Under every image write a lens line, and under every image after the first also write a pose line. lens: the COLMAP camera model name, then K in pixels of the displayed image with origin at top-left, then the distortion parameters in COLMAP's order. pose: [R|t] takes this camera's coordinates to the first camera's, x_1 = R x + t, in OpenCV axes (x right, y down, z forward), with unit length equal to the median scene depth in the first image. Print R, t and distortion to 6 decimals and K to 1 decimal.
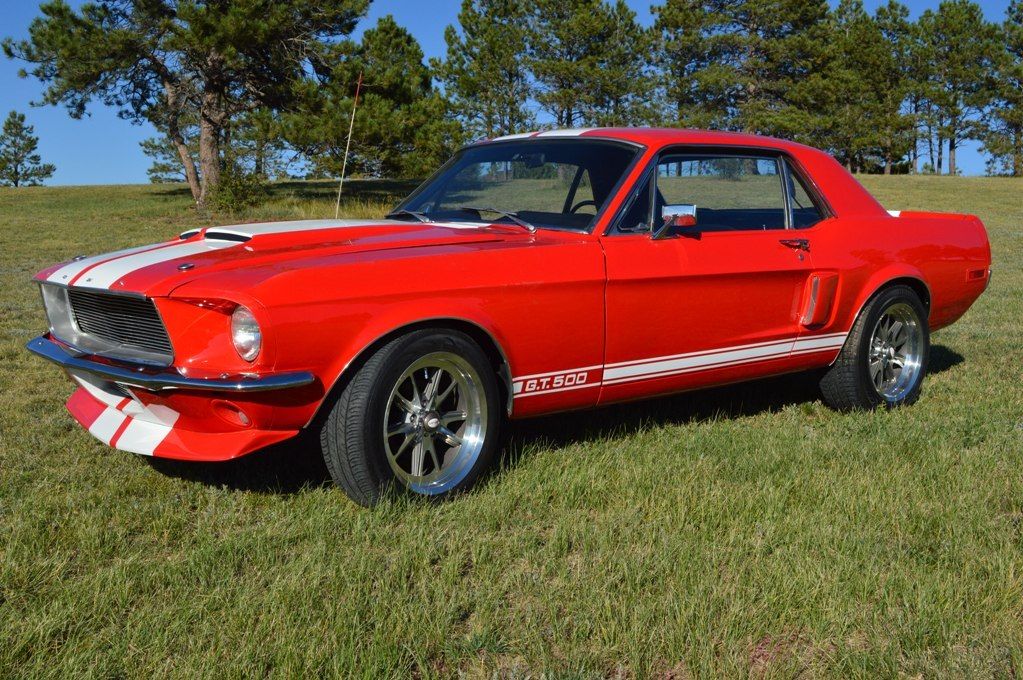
lens RADIAL K [[1305.0, 0, 511.5], [0, 1305.0, 340.0], [0, 0, 1]] dist [-0.026118, 0.018375]
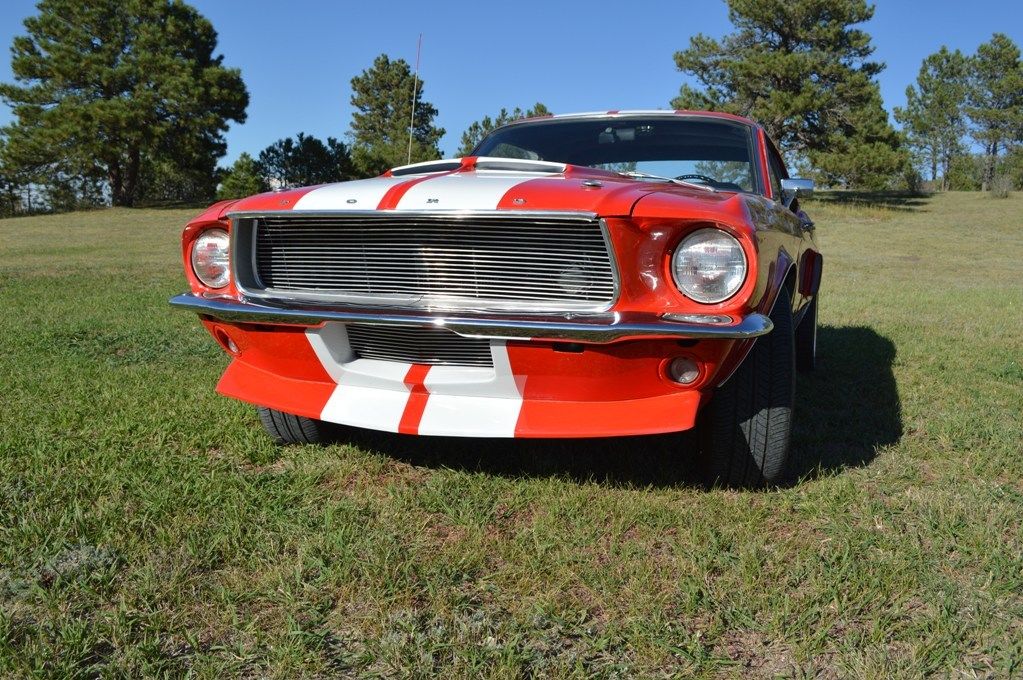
lens RADIAL K [[1175.8, 0, 511.5], [0, 1175.8, 340.0], [0, 0, 1]] dist [0.004349, 0.006573]
pose [[0.949341, 0.052463, -0.309839, -0.077179], [-0.049604, 0.998622, 0.017106, 0.064914], [0.310309, -0.000871, 0.950635, -0.605250]]
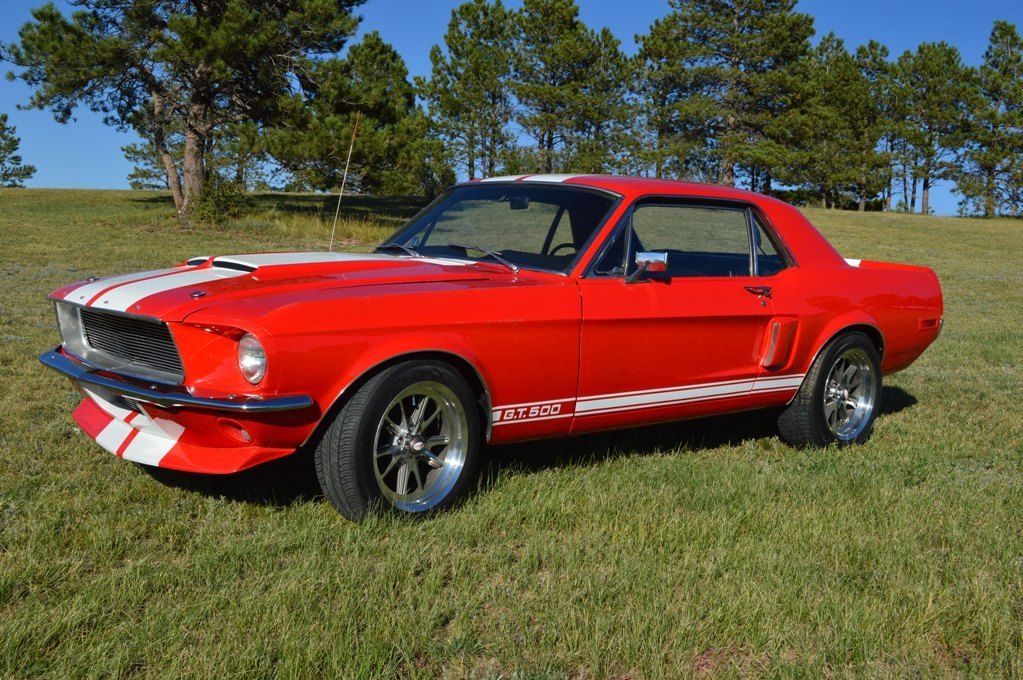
lens RADIAL K [[1313.9, 0, 511.5], [0, 1313.9, 340.0], [0, 0, 1]] dist [-0.012923, 0.004276]
pose [[0.998958, 0.040291, 0.021451, -0.002159], [-0.040007, 0.999108, -0.013513, -0.003031], [-0.021977, 0.012641, 0.999679, -0.022773]]
